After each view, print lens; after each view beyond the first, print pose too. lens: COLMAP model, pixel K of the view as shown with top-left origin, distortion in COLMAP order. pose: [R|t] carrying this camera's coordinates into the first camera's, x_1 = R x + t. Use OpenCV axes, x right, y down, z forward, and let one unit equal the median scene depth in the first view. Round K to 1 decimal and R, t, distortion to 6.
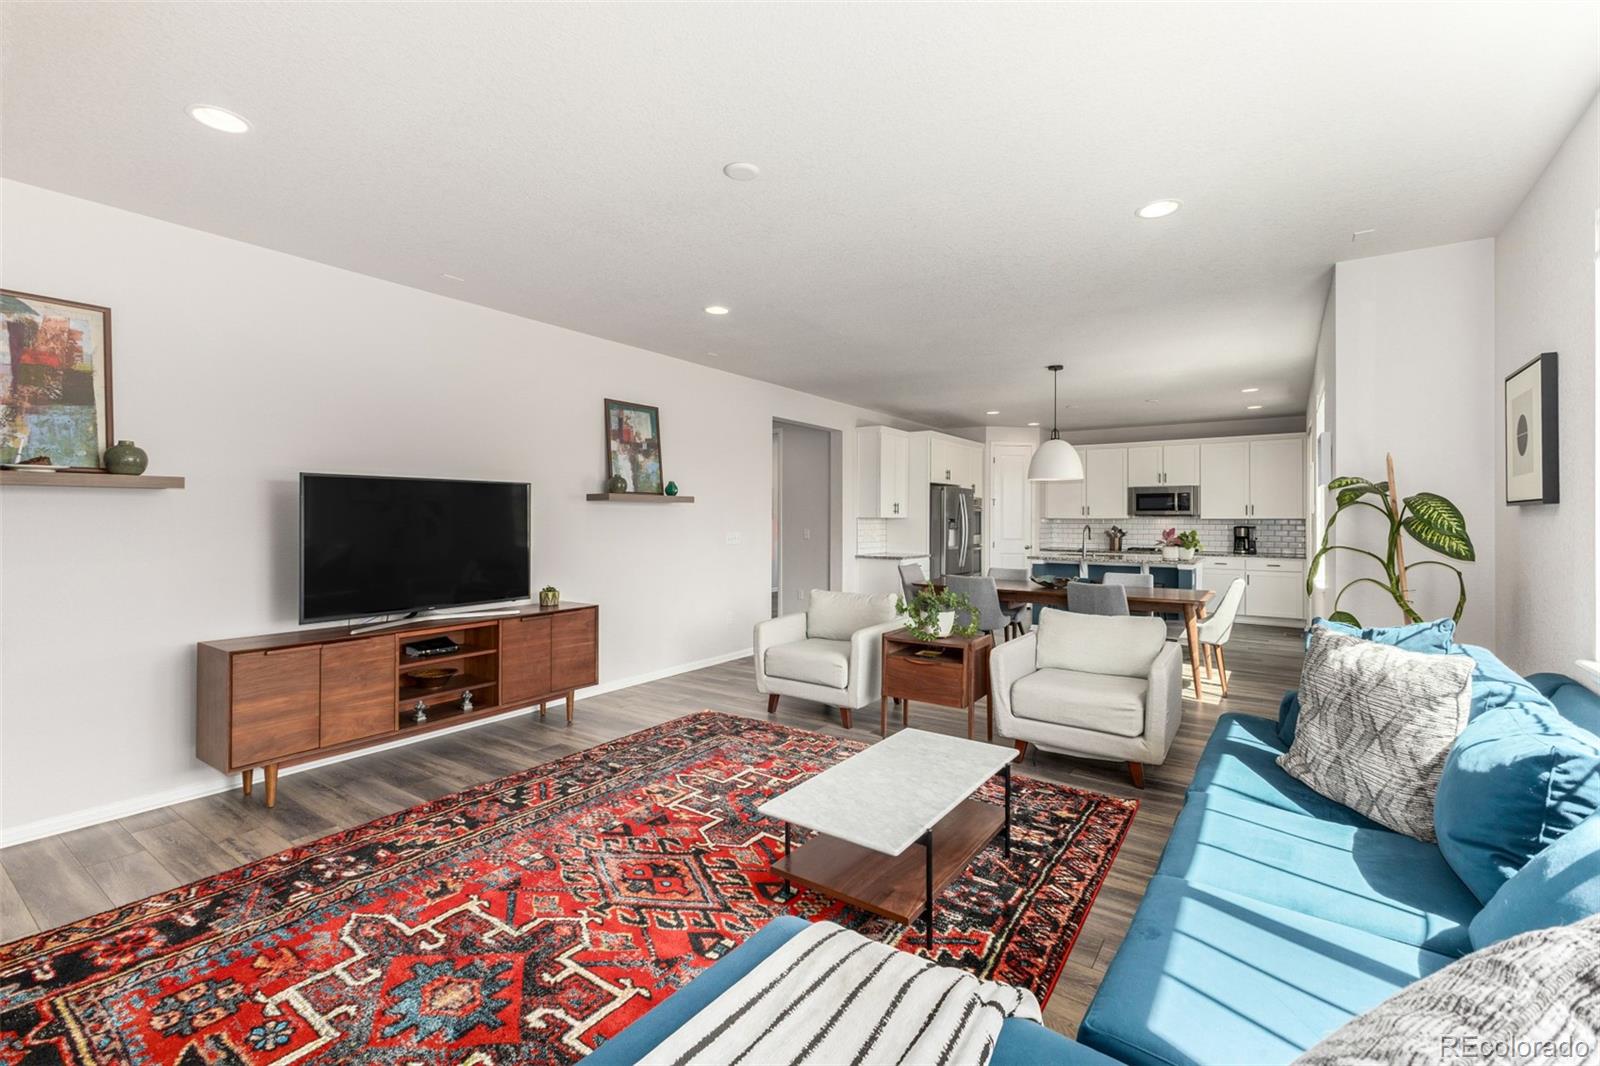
lens RADIAL K [[697.2, 0, 800.3], [0, 697.2, 521.1], [0, 0, 1]] dist [0.009221, -0.000047]
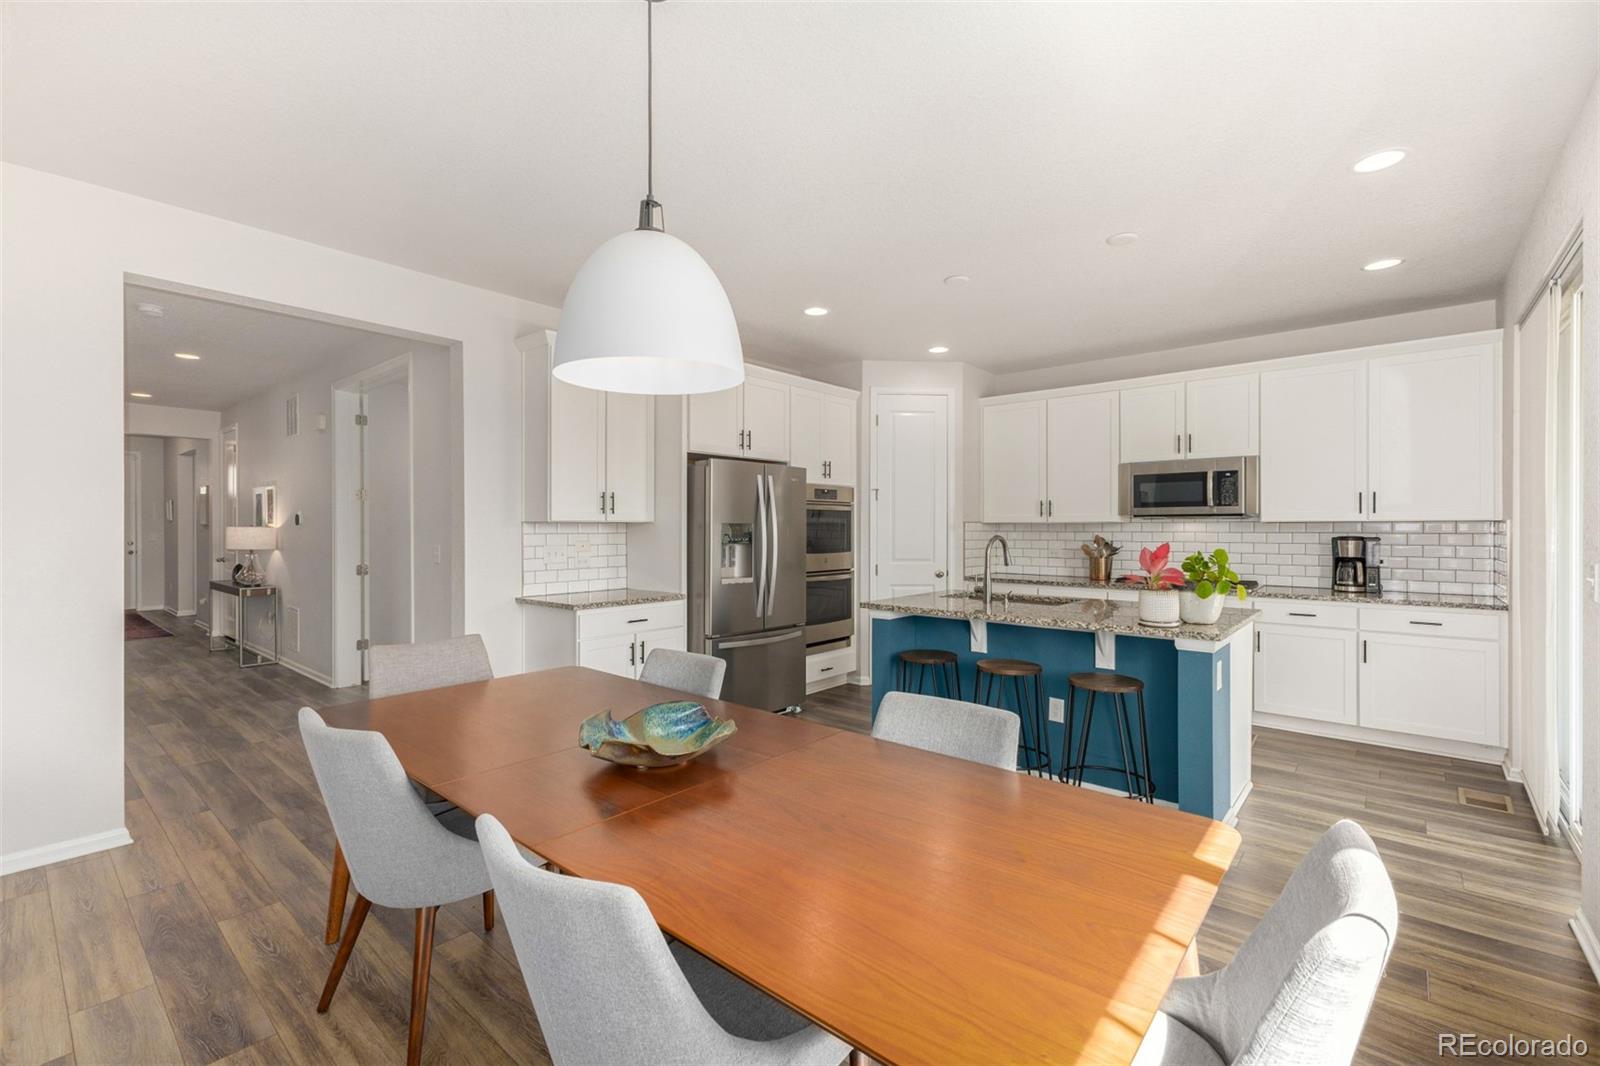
lens RADIAL K [[691.0, 0, 797.7], [0, 691.0, 530.6], [0, 0, 1]] dist [0.007260, 0.000181]
pose [[0.994600, -0.002954, -0.103739, 0.302594], [0.003148, 0.999994, 0.001713, 0.001183], [0.103733, -0.002030, 0.994603, 0.485062]]
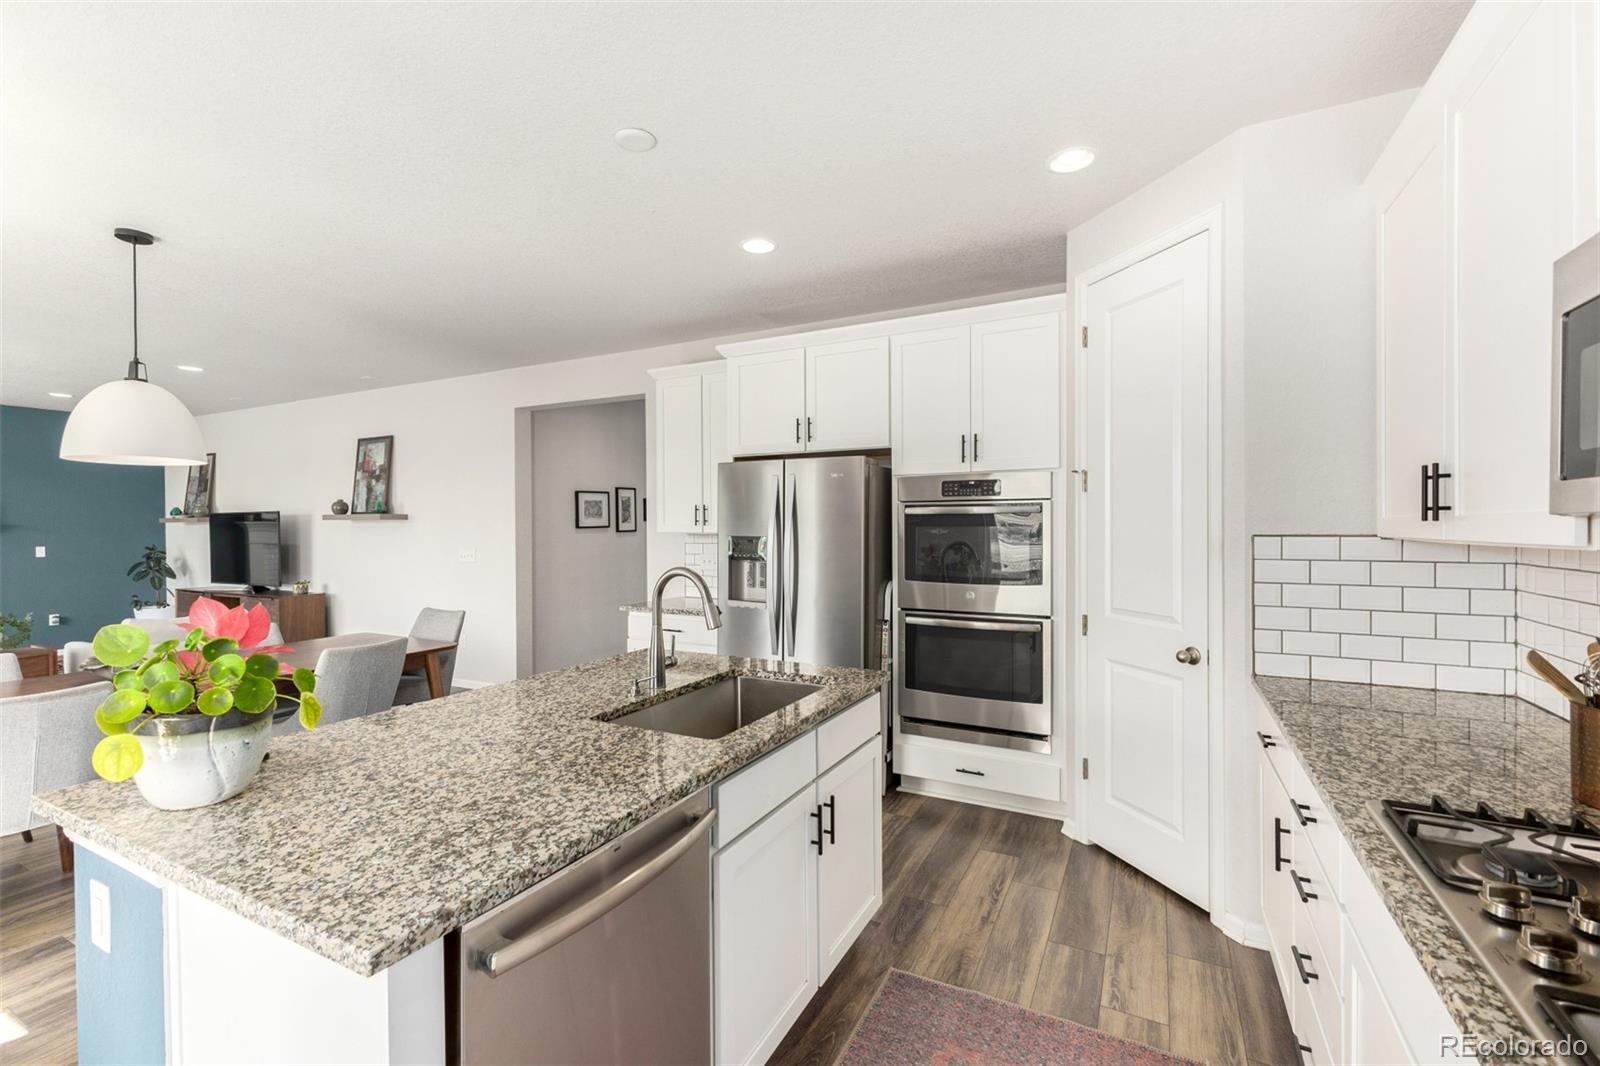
lens RADIAL K [[687.3, 0, 800.0], [0, 687.3, 533.0], [0, 0, 1]] dist [0.012063, -0.000093]
pose [[0.129760, 0.006067, -0.991527, 0.613127], [0.000316, 0.999981, 0.006160, -0.007408], [0.991545, -0.001113, 0.129756, 0.938792]]
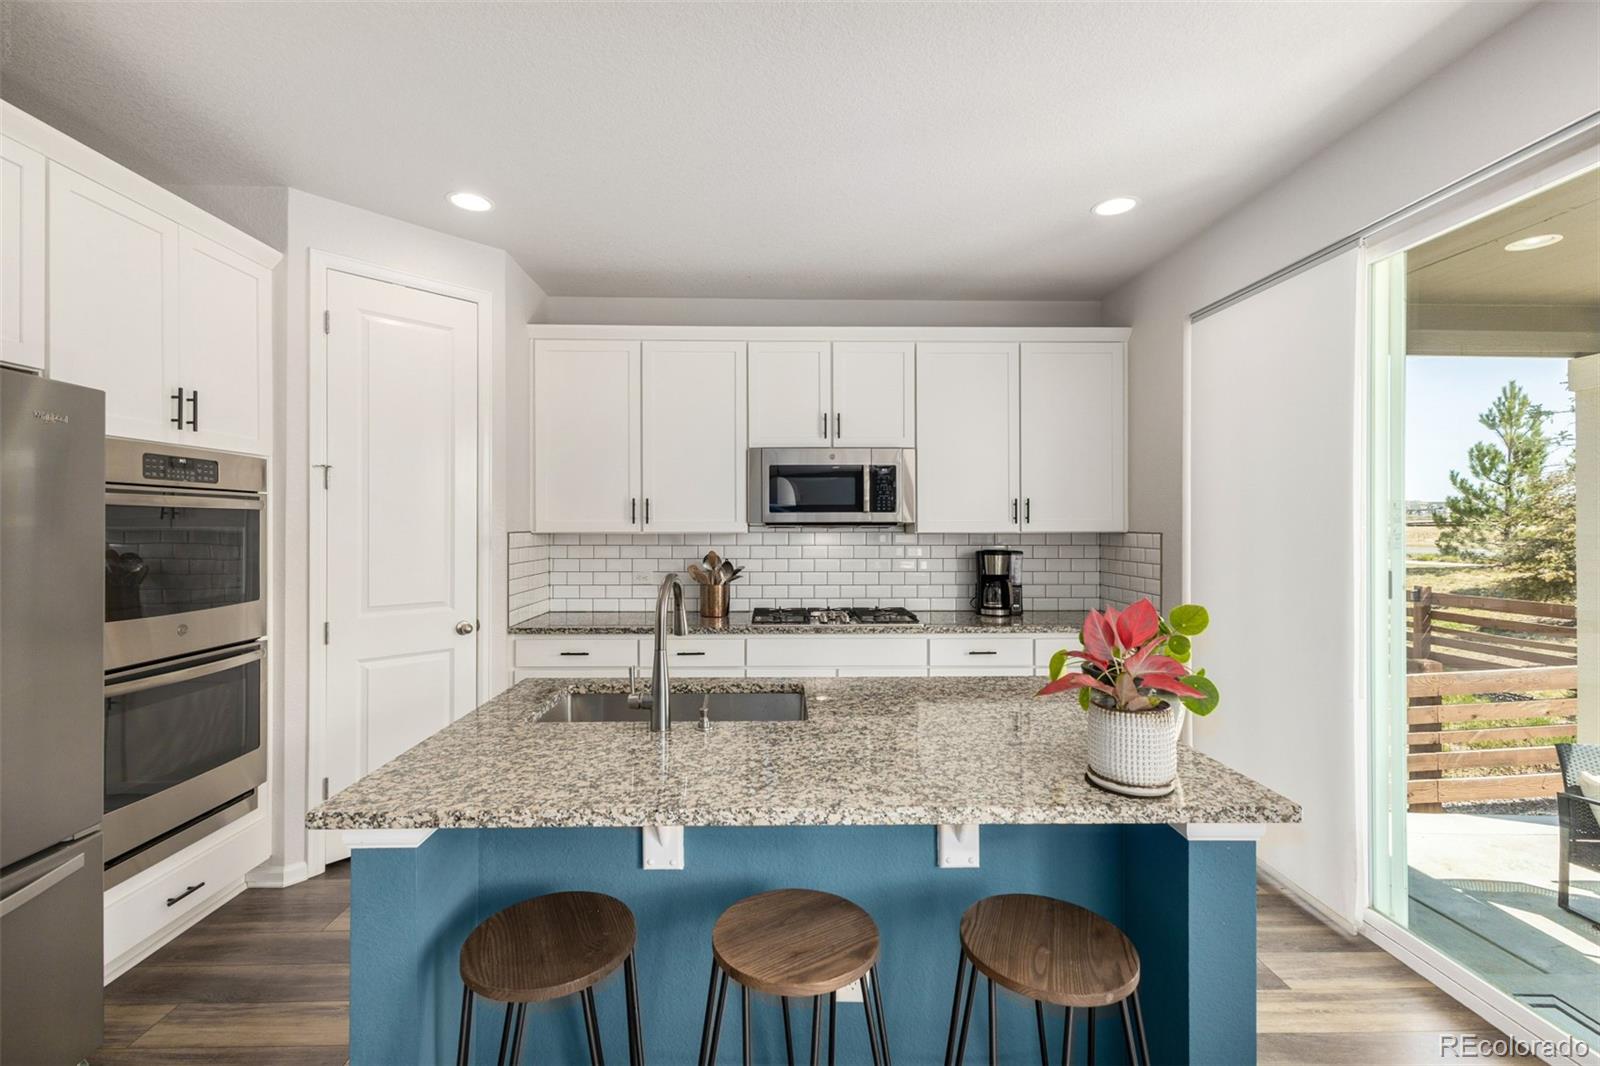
lens RADIAL K [[694.2, 0, 786.5], [0, 694.2, 527.0], [0, 0, 1]] dist [0.008408, 0.000049]
pose [[0.810189, -0.004254, 0.586153, 0.293521], [0.004868, 0.999988, 0.000528, -0.007447], [-0.586149, 0.002426, 0.810200, 0.750813]]
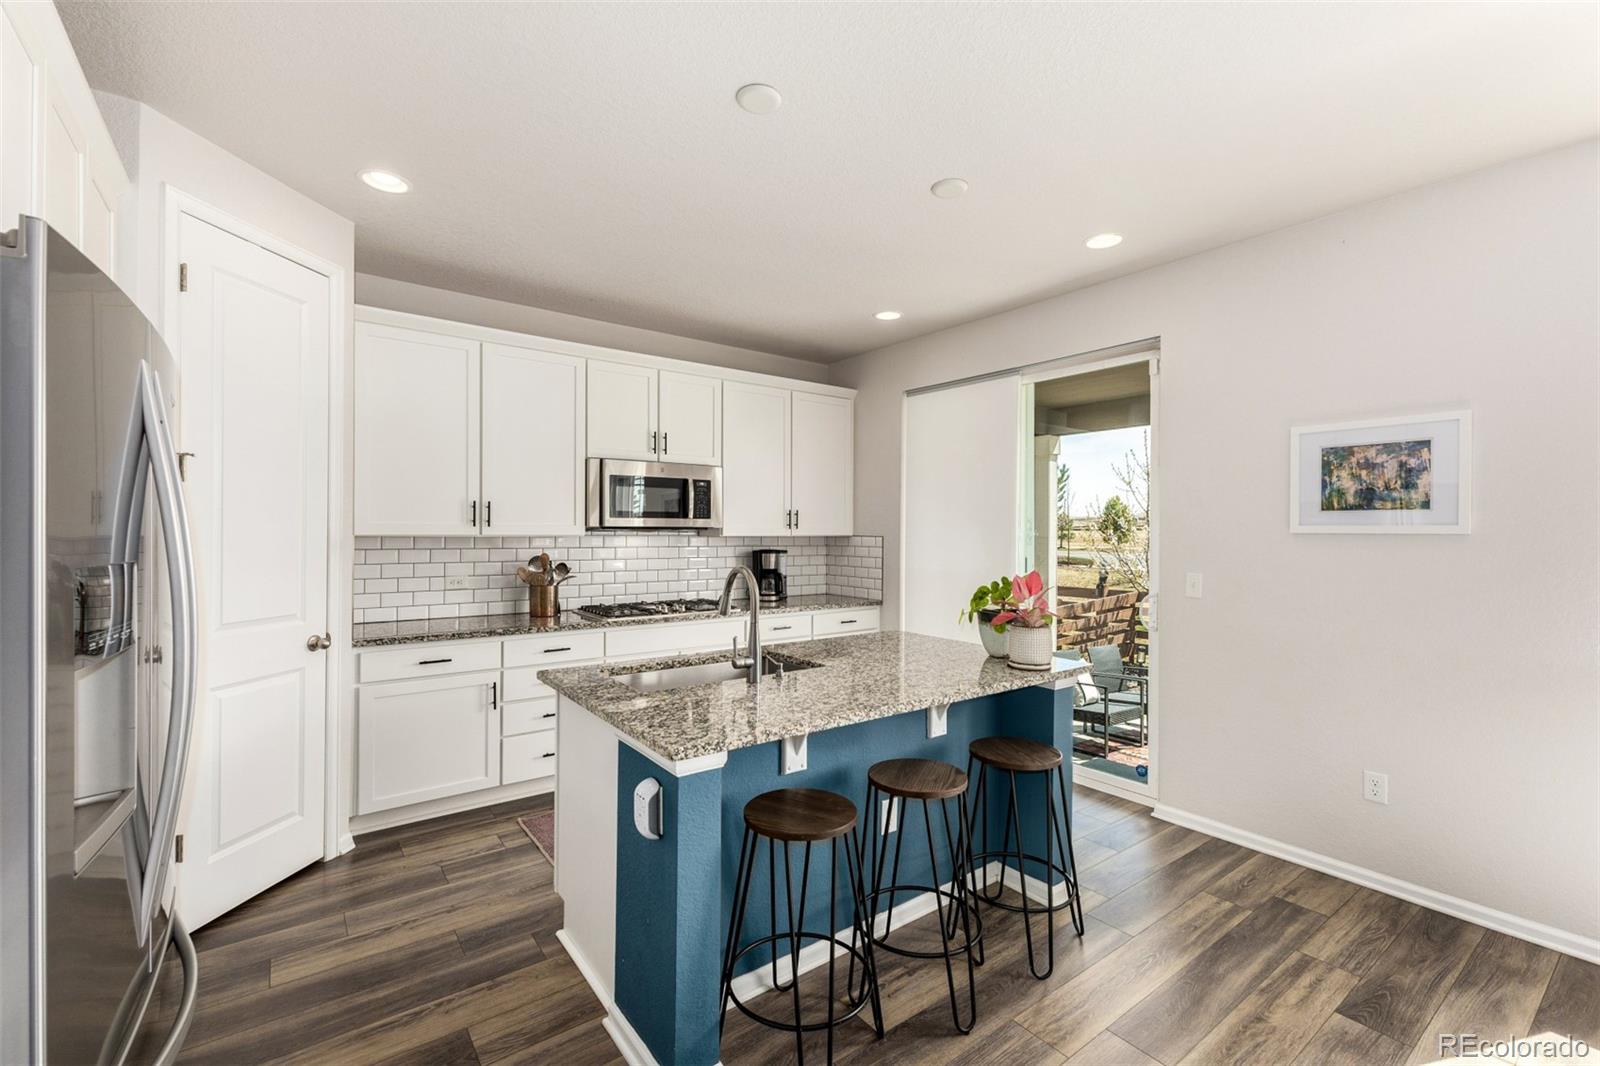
lens RADIAL K [[691.0, 0, 797.7], [0, 691.0, 530.6], [0, 0, 1]] dist [0.007260, 0.000181]
pose [[0.316848, -0.001350, 0.948475, 0.143213], [-0.003150, 0.999992, 0.002476, -0.008764], [-0.948471, -0.003772, 0.316841, 0.827588]]
